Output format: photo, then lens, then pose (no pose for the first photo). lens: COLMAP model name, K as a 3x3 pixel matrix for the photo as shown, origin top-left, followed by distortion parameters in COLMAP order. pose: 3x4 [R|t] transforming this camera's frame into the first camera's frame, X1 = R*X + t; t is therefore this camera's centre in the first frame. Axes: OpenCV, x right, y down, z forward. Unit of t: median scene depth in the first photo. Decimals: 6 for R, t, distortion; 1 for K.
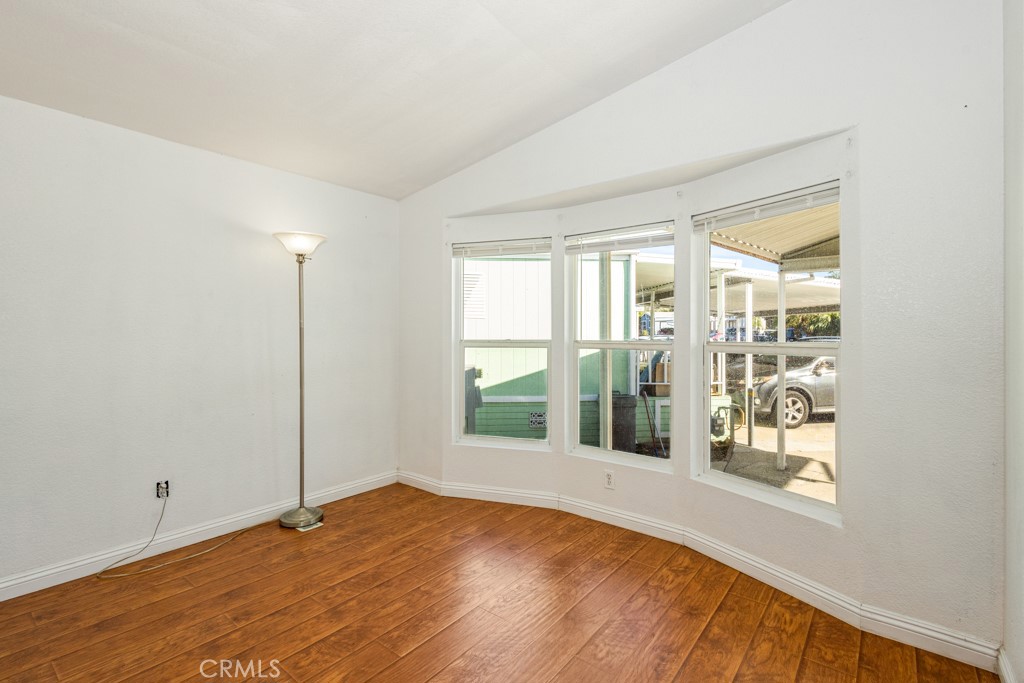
lens RADIAL K [[470.5, 0, 513.2], [0, 470.5, 339.6], [0, 0, 1]] dist [0.012984, -0.004406]
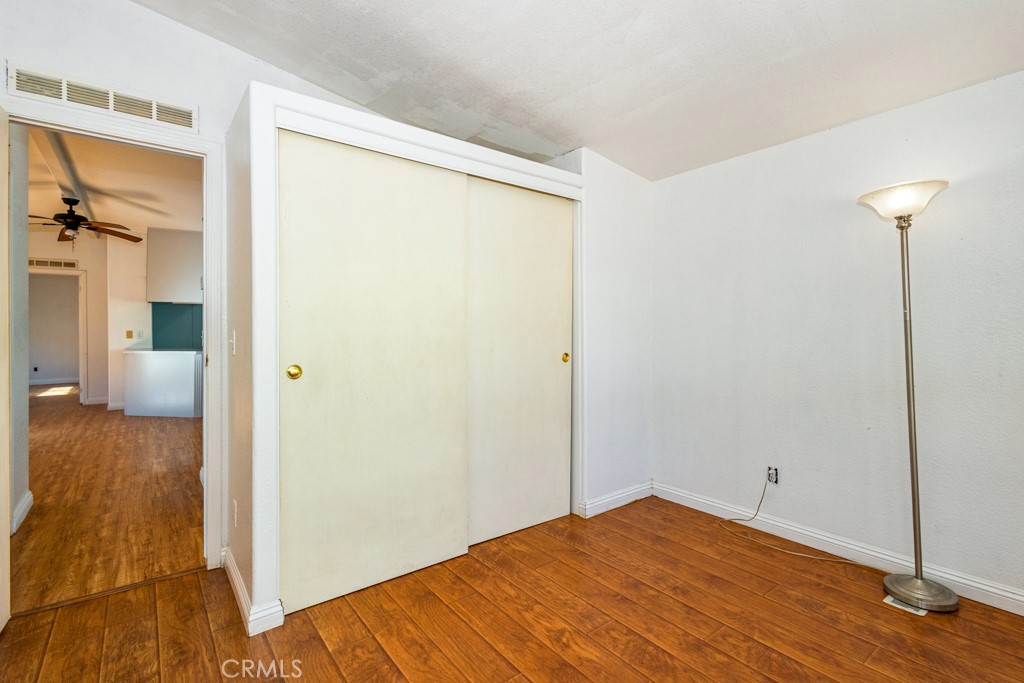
lens RADIAL K [[474.2, 0, 512.0], [0, 474.2, 341.5], [0, 0, 1]] dist [0.006932, -0.001615]
pose [[-0.243319, 0.021928, -0.969699, 0.461308], [-0.008408, 0.999659, 0.024716, -0.006857], [0.969910, 0.014167, -0.243051, 0.725220]]
